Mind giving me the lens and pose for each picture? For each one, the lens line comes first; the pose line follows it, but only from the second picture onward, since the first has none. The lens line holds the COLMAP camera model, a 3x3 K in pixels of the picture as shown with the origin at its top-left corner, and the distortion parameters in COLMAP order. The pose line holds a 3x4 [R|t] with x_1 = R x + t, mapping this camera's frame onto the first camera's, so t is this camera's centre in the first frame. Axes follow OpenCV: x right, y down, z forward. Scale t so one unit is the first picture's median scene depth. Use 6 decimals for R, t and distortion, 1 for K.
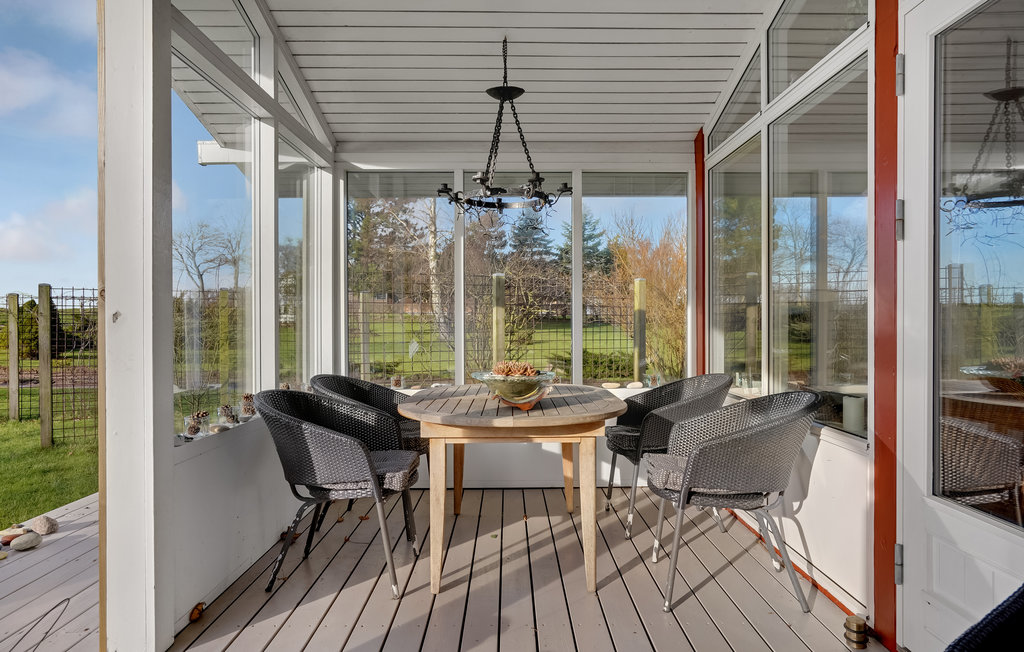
lens RADIAL K [[665.3, 0, 512.0], [0, 665.3, 326.0], [0, 0, 1]] dist [0.000582, 0.000189]
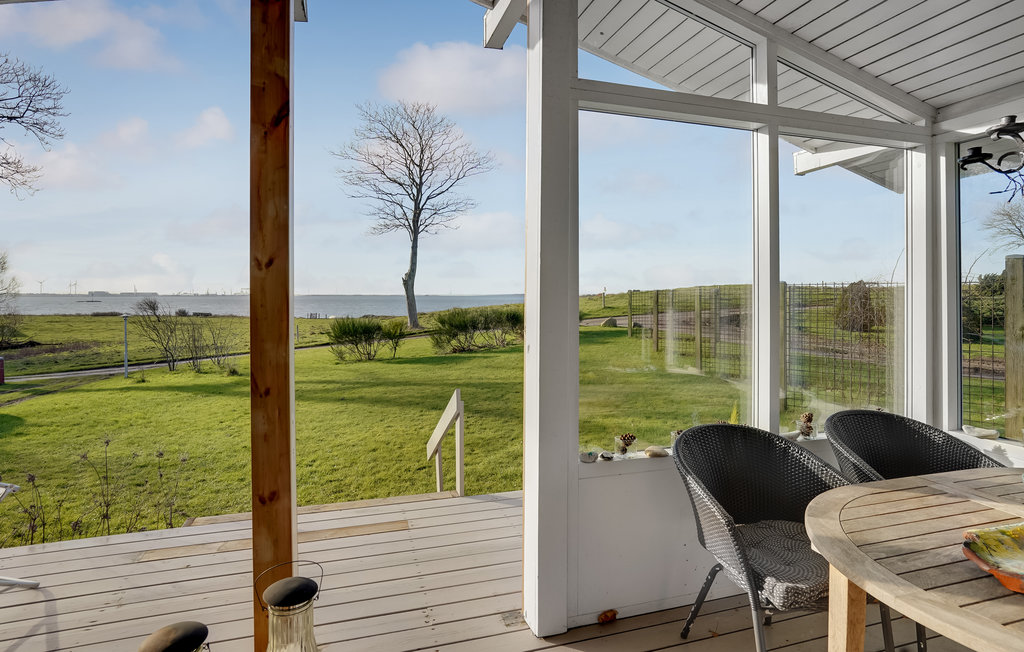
lens RADIAL K [[536.8, 0, 512.0], [0, 536.8, 297.3], [0, 0, 1]] dist [-0.003689, -0.000572]
pose [[0.298838, 0.003643, -0.954297, 0.243324], [-0.001126, 0.999993, 0.003465, -0.076723], [0.954303, 0.000039, 0.298840, 0.442346]]
